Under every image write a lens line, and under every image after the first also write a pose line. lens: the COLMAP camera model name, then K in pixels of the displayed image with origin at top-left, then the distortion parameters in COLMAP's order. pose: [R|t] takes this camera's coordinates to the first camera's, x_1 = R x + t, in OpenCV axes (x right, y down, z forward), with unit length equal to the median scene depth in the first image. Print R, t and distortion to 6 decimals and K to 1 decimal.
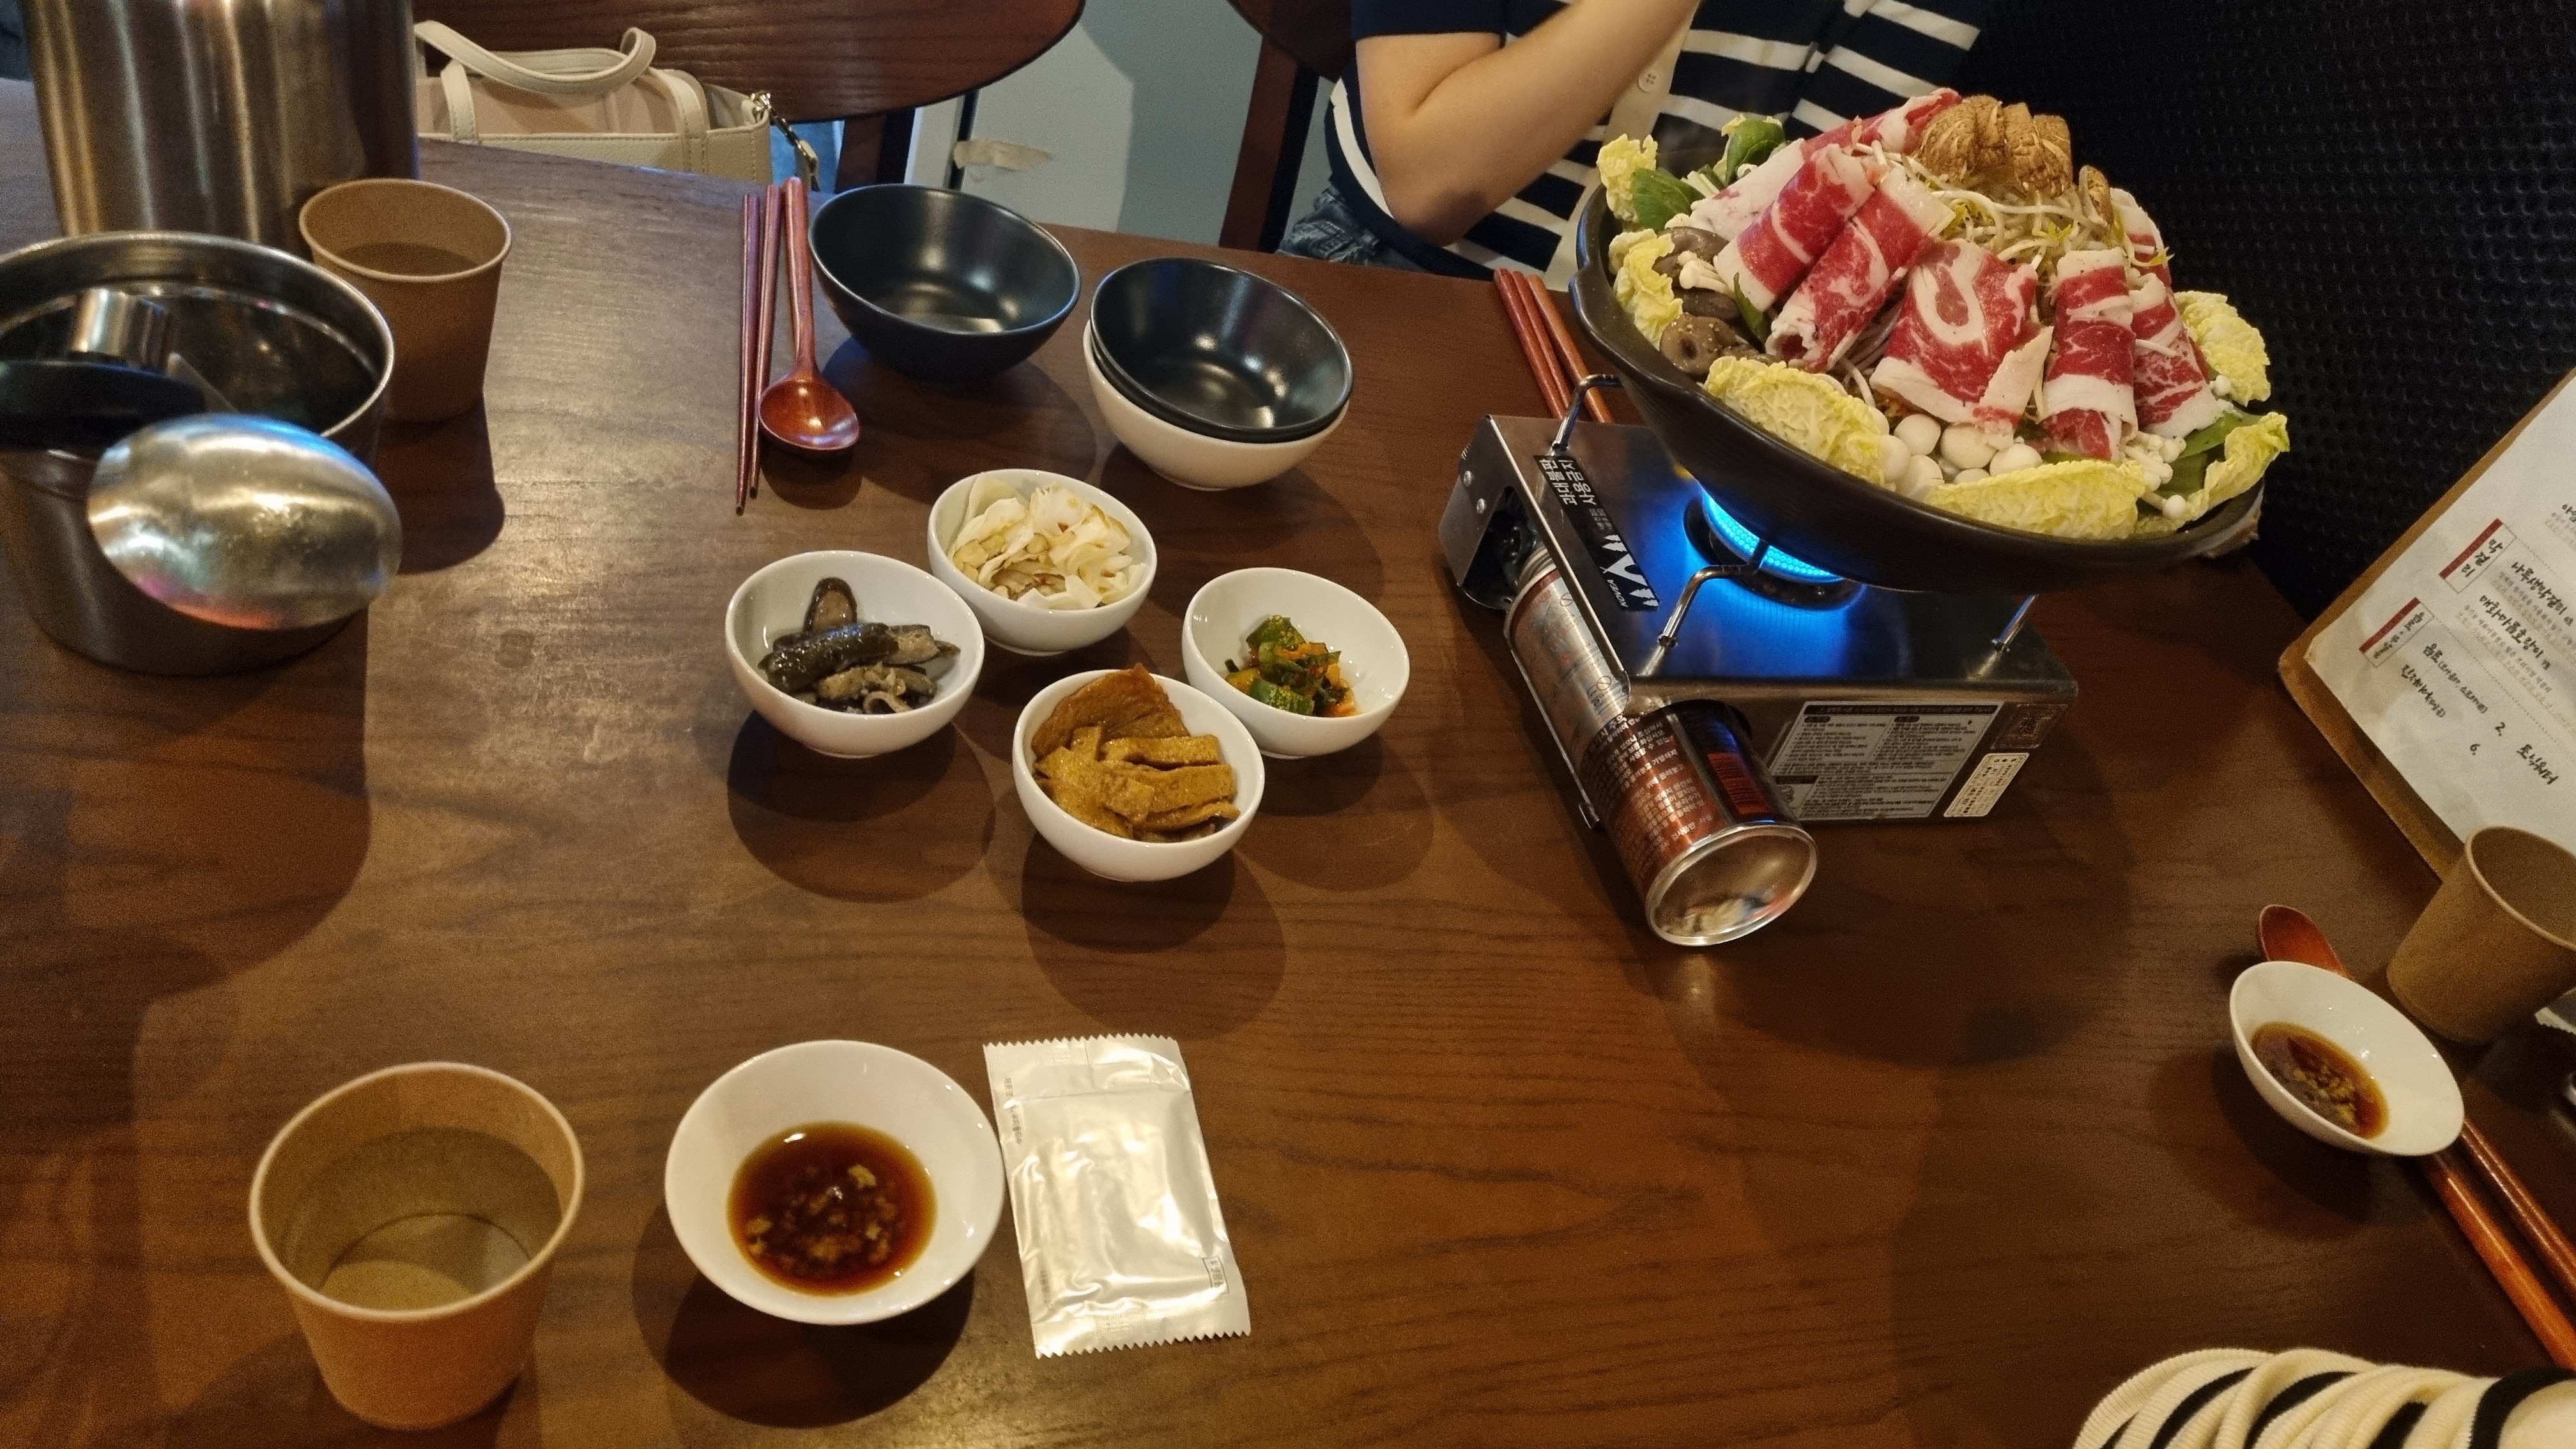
lens RADIAL K [[1894.7, 0, 1288.0], [0, 1894.7, 724.5], [0, 0, 1]] dist [0.026709, -0.003687]
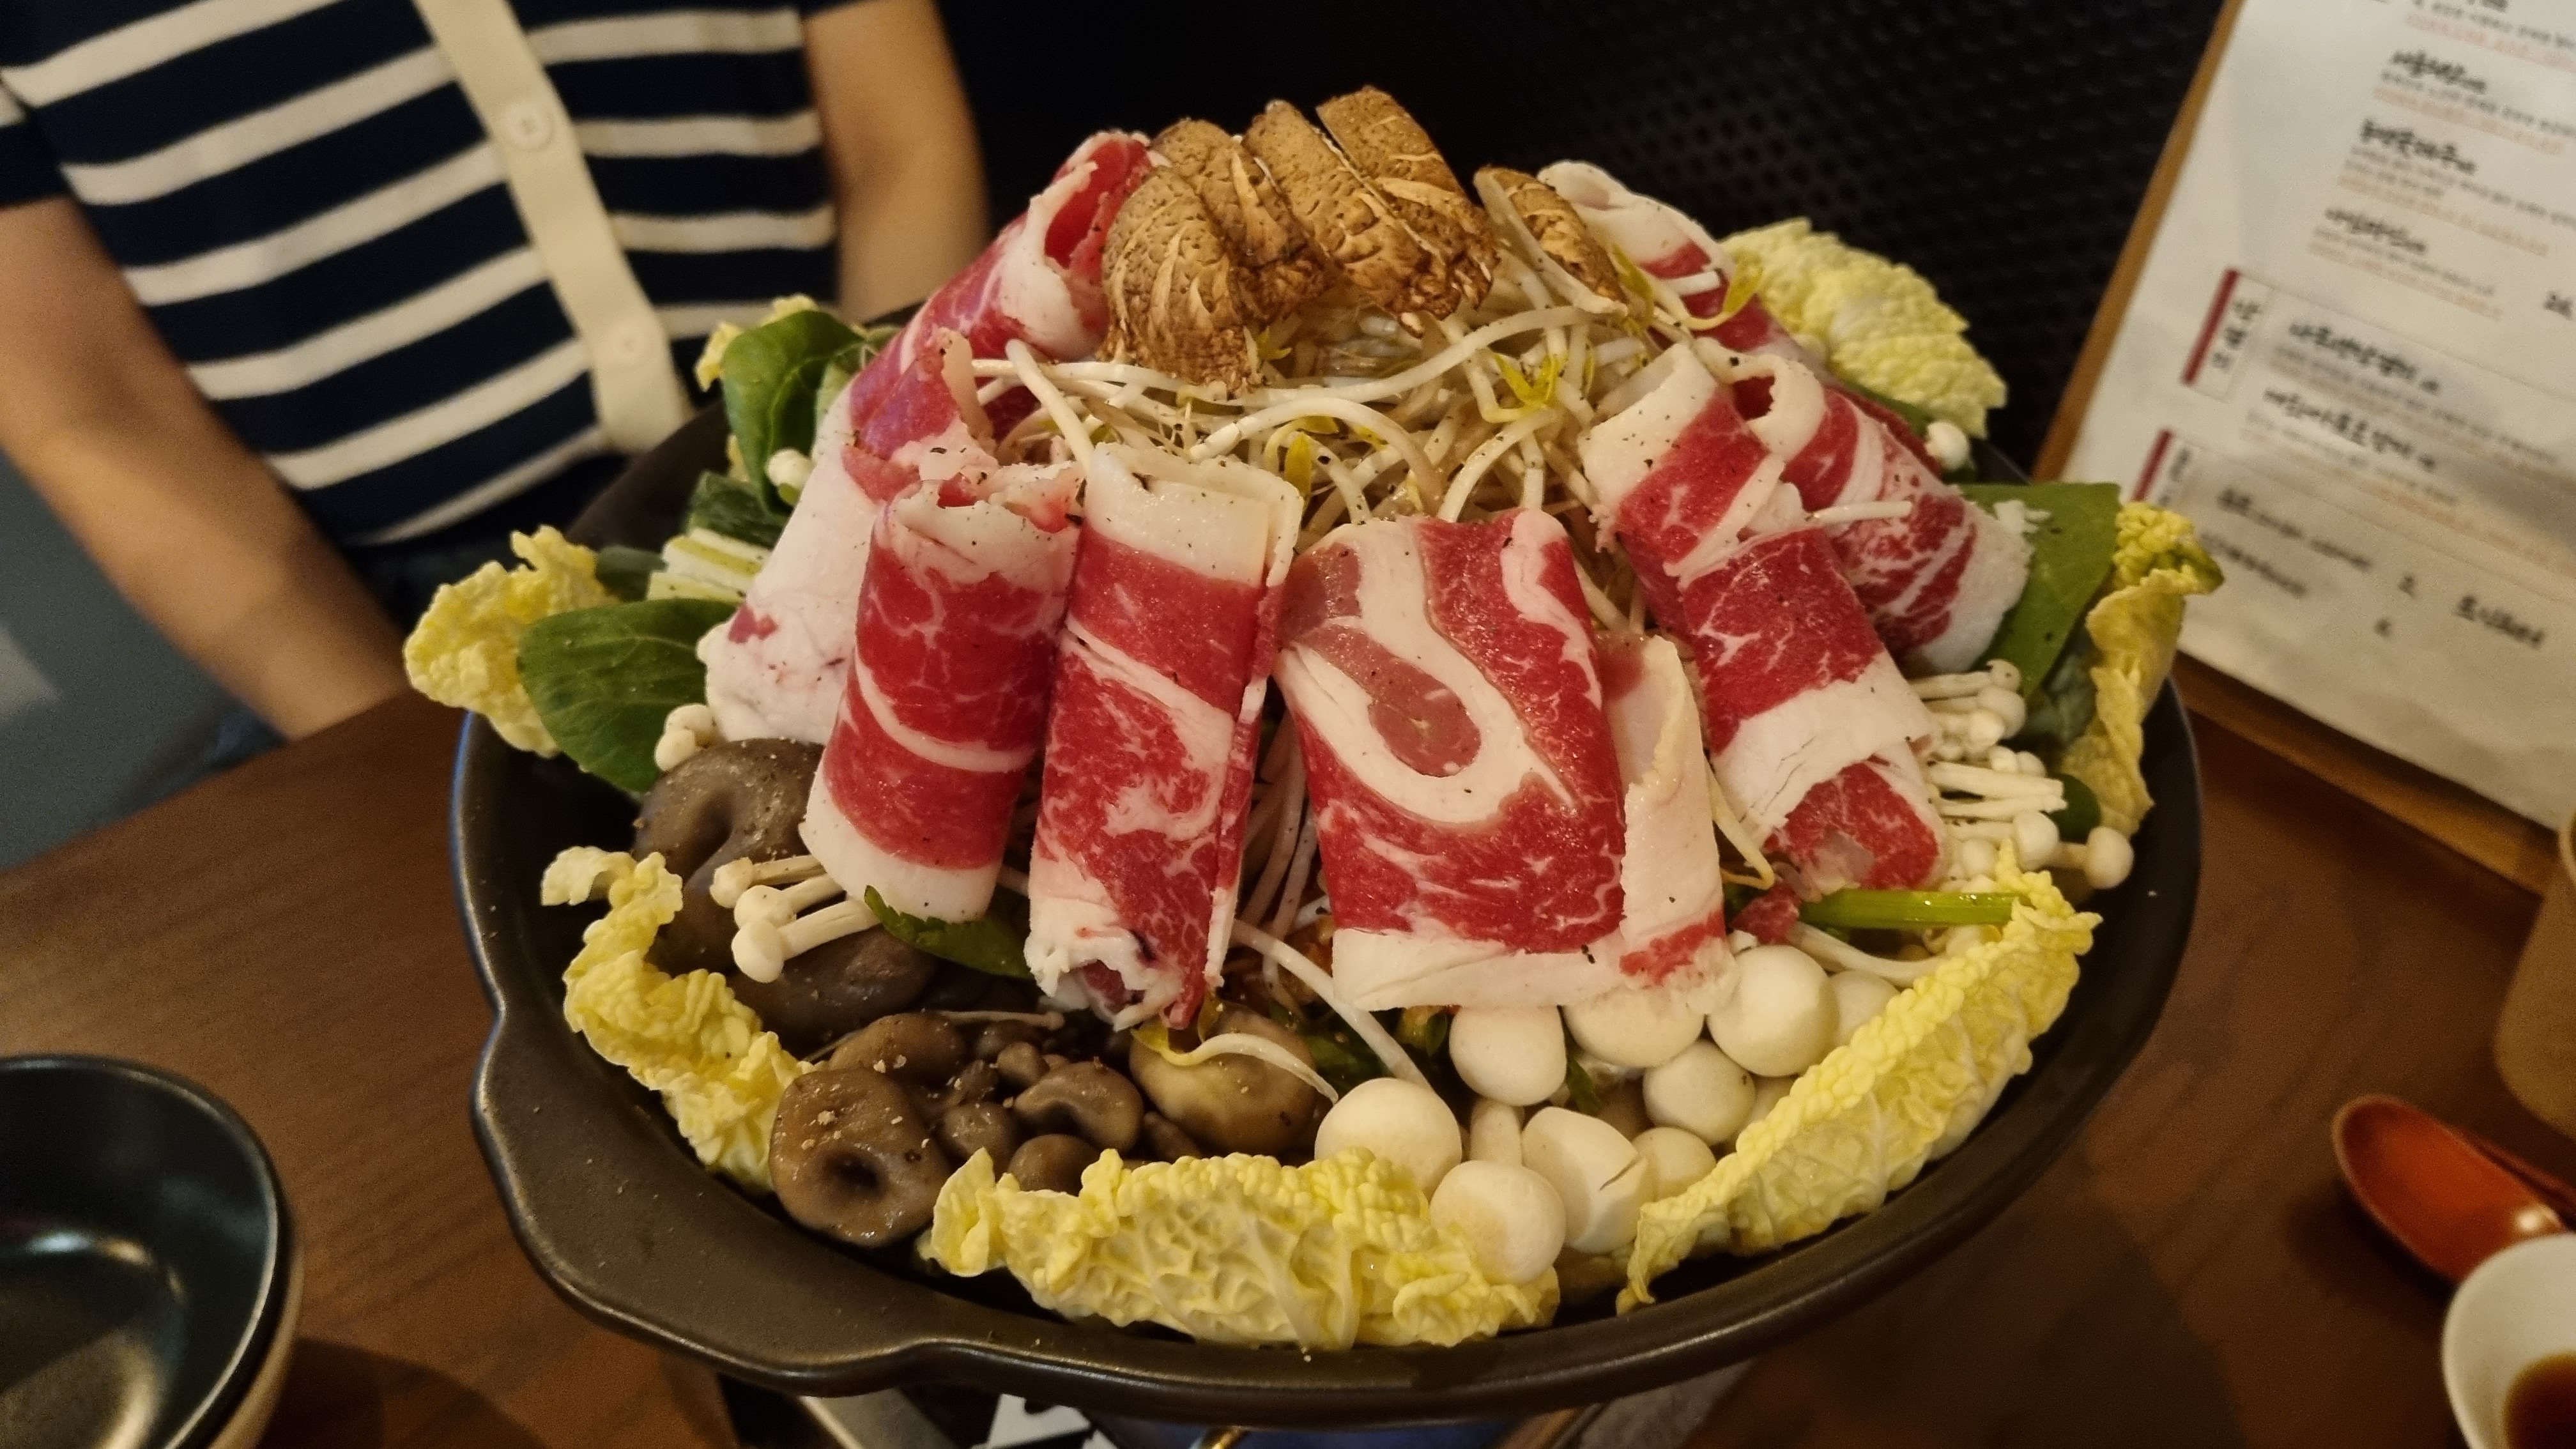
lens RADIAL K [[2007.7, 0, 1288.0], [0, 2007.7, 724.5], [0, 0, 1]] dist [0.005286, 0.001418]
pose [[0.832249, -0.511343, 0.214220, 0.238419], [0.499212, 0.859262, 0.111611, -0.268571], [-0.241143, 0.014053, 0.970388, 0.615476]]
